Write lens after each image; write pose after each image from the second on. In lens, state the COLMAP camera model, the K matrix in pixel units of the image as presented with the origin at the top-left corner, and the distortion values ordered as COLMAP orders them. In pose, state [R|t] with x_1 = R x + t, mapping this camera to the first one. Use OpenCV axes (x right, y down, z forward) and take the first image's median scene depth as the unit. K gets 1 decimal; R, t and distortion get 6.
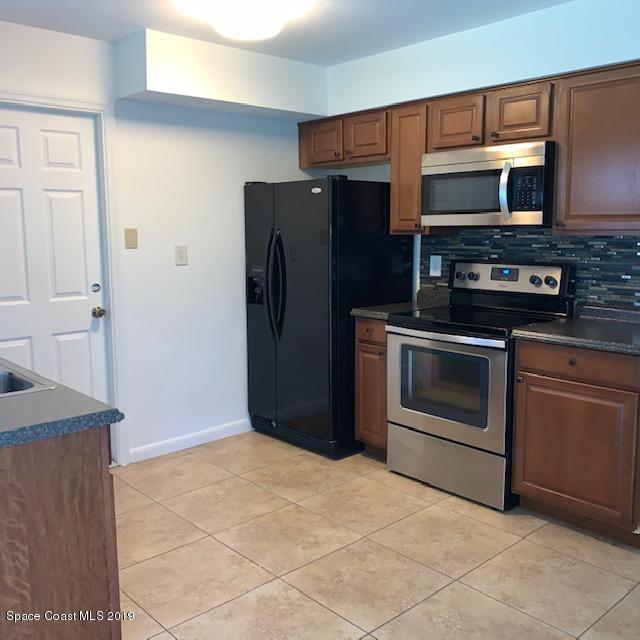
lens RADIAL K [[655.8, 0, 319.0], [0, 655.8, 316.1], [0, 0, 1]] dist [0.033494, 0.000000]
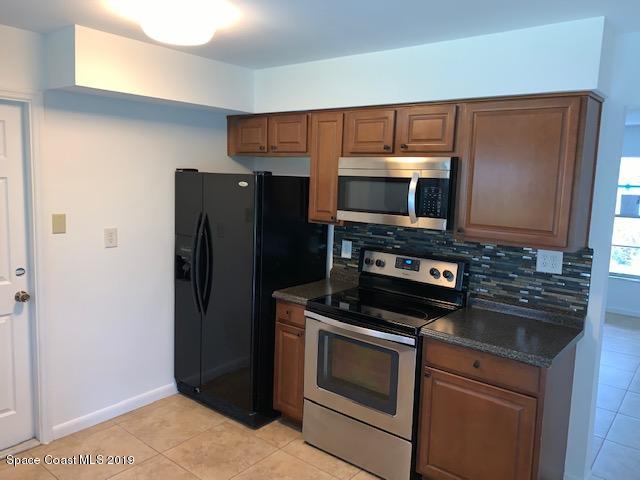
lens RADIAL K [[494.0, 0, 318.6], [0, 494.0, 237.8], [0, 0, 1]] dist [0.037021, -0.033693]
pose [[0.987779, 0.021076, 0.154432, -0.004705], [-0.019811, 0.999756, -0.009720, -0.098370], [-0.154599, 0.006542, 0.987956, 0.173640]]
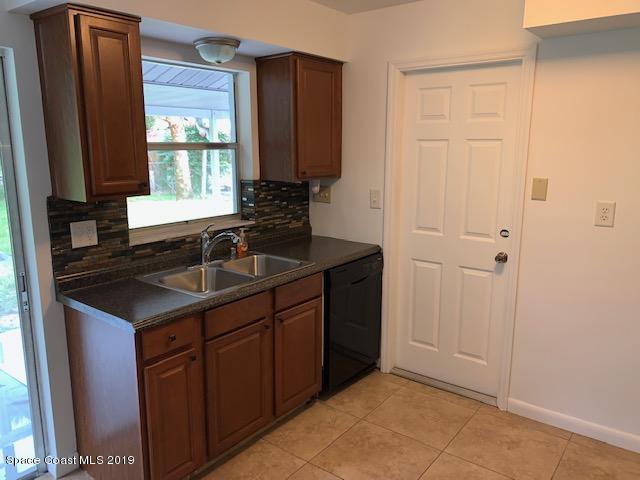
lens RADIAL K [[494.0, 0, 321.2], [0, 494.0, 237.6], [0, 0, 1]] dist [0.037021, -0.033693]
pose [[0.177897, 0.198008, -0.963922, 0.360526], [-0.139641, 0.974714, 0.174453, -0.133353], [0.974091, 0.103569, 0.201049, 0.574278]]
